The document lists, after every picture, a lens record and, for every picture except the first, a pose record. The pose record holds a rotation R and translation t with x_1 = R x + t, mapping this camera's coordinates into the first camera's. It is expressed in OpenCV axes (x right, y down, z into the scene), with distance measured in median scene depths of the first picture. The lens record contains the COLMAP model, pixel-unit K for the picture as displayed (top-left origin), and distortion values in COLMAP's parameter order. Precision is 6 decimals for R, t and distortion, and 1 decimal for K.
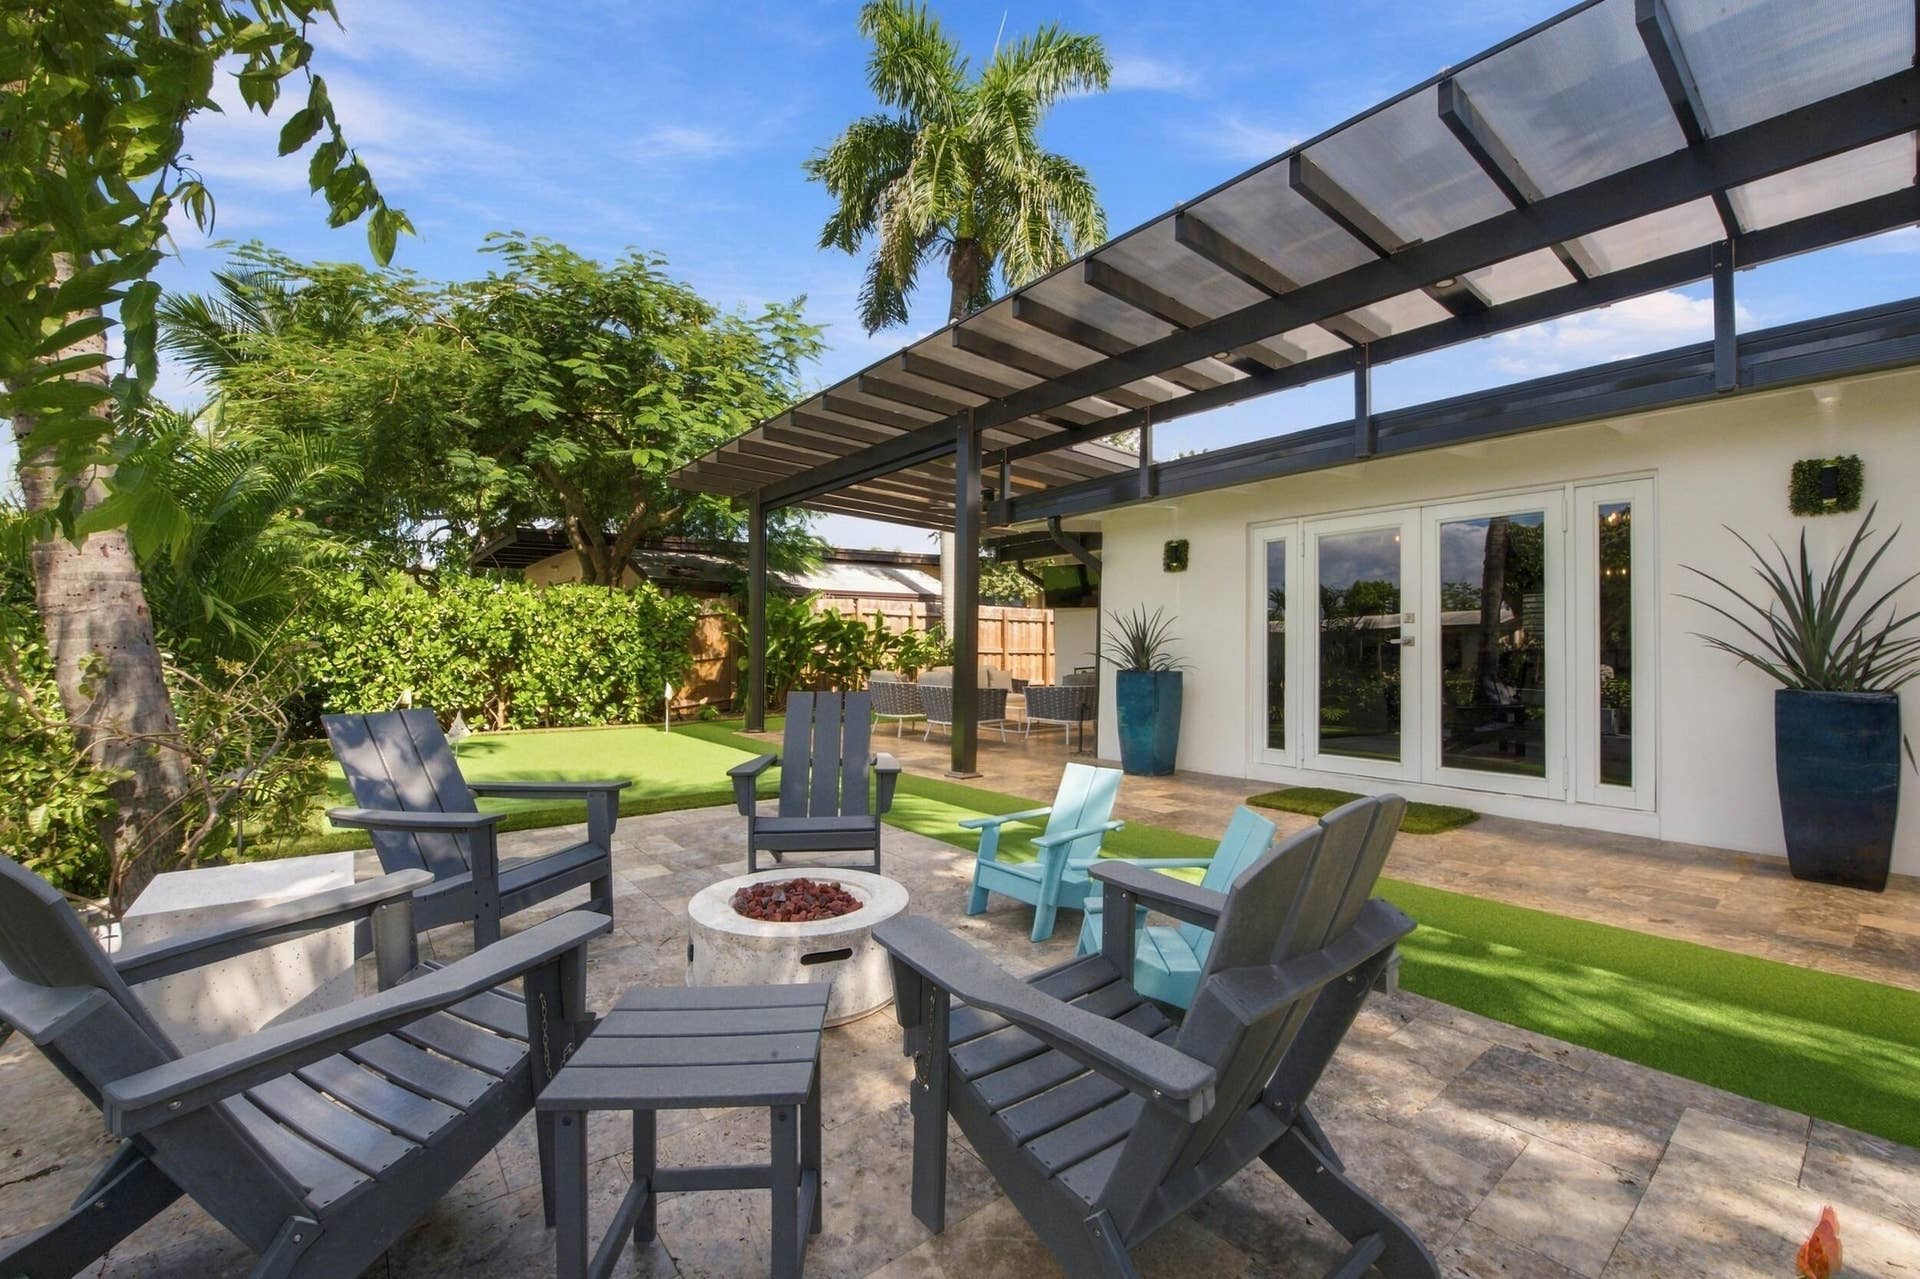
lens RADIAL K [[774.2, 0, 948.9], [0, 774.2, 639.1], [0, 0, 1]] dist [-0.016609, -0.002203]
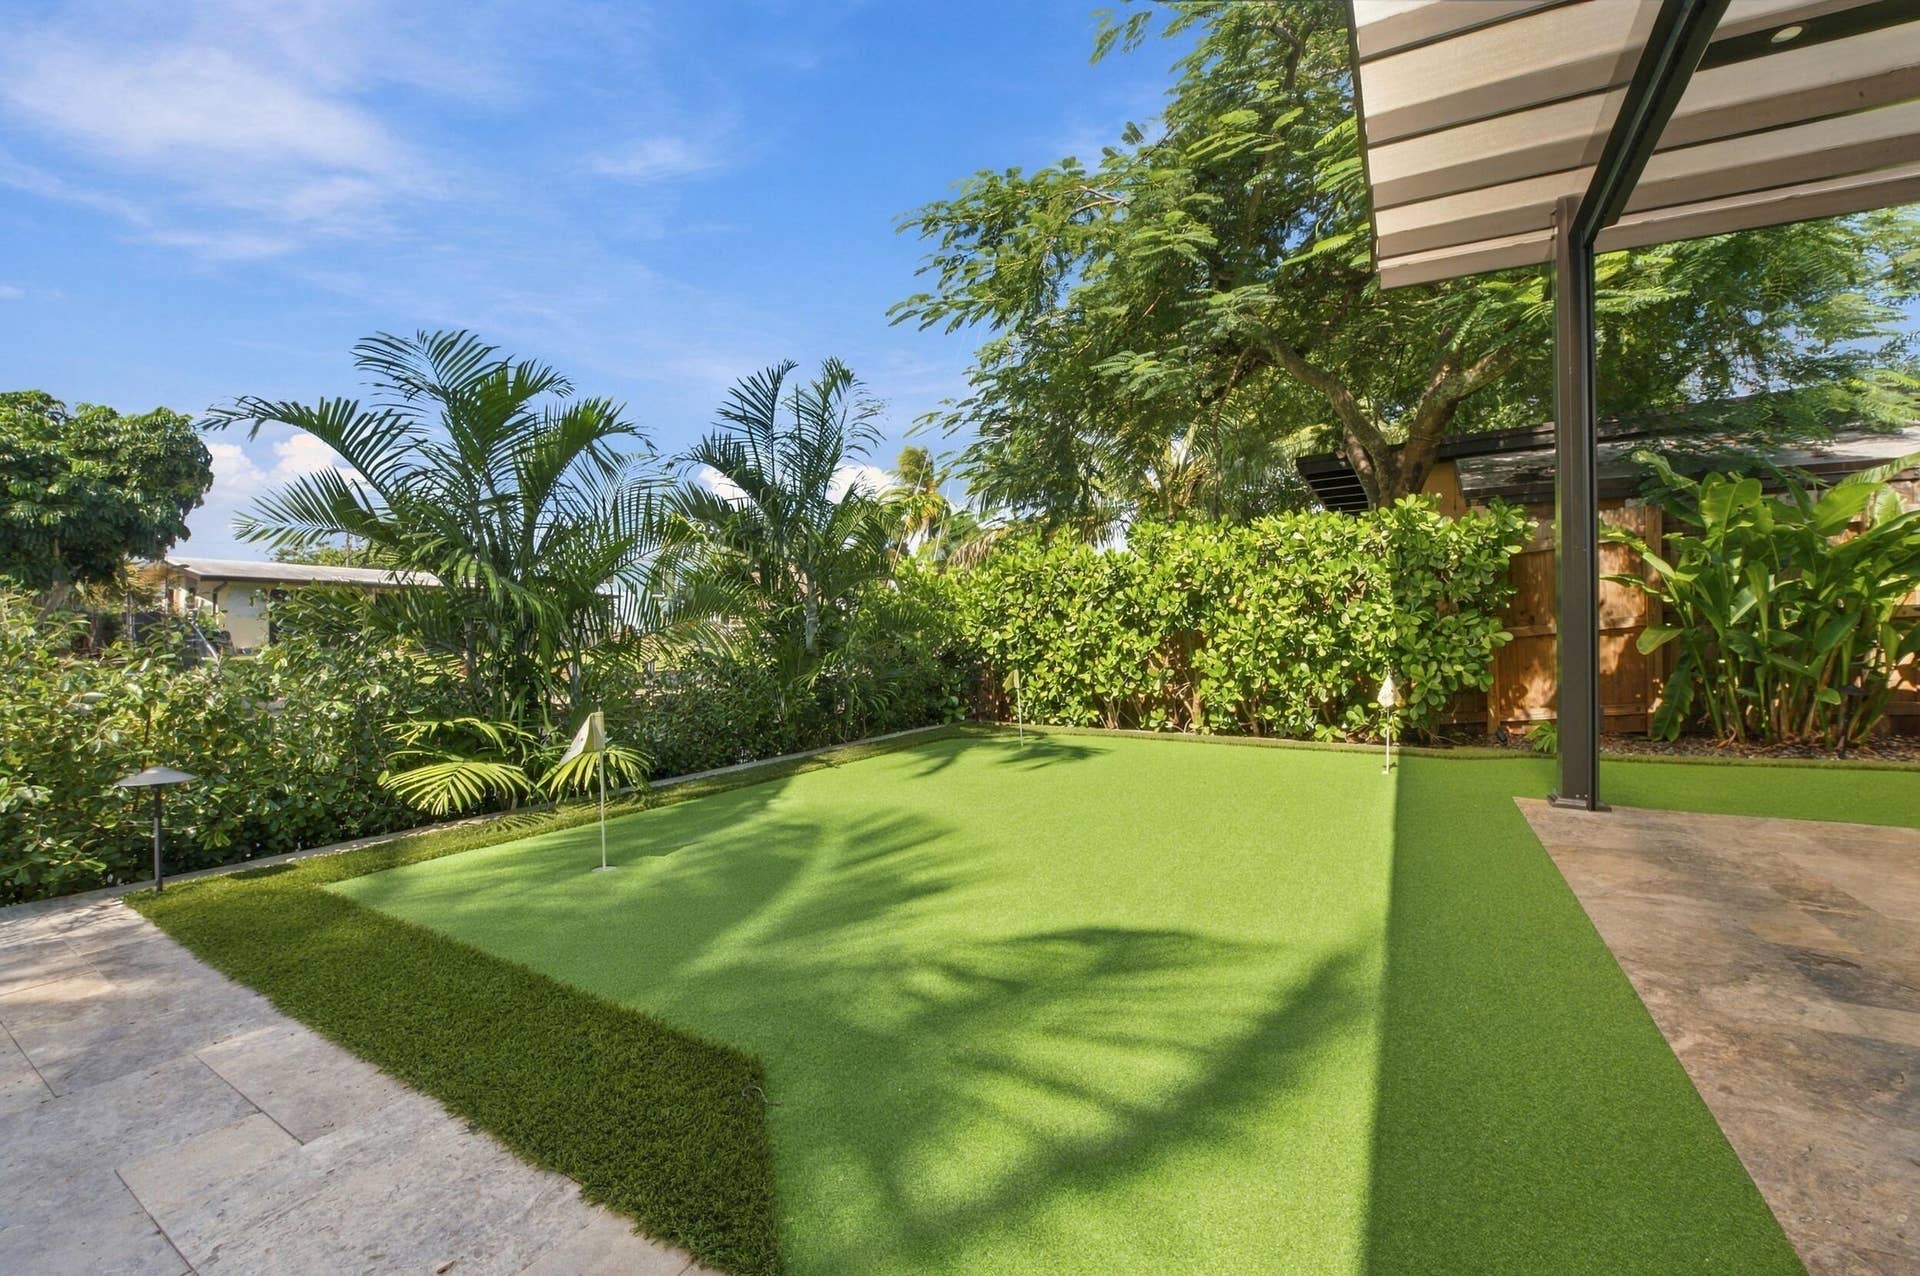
lens RADIAL K [[774.2, 0, 954.3], [0, 774.2, 637.5], [0, 0, 1]] dist [-0.016609, -0.002203]
pose [[0.369870, -0.011654, -0.929011, 0.001033], [0.022049, 0.999750, -0.003764, 0.028010], [0.928822, -0.019091, 0.370034, 0.526915]]
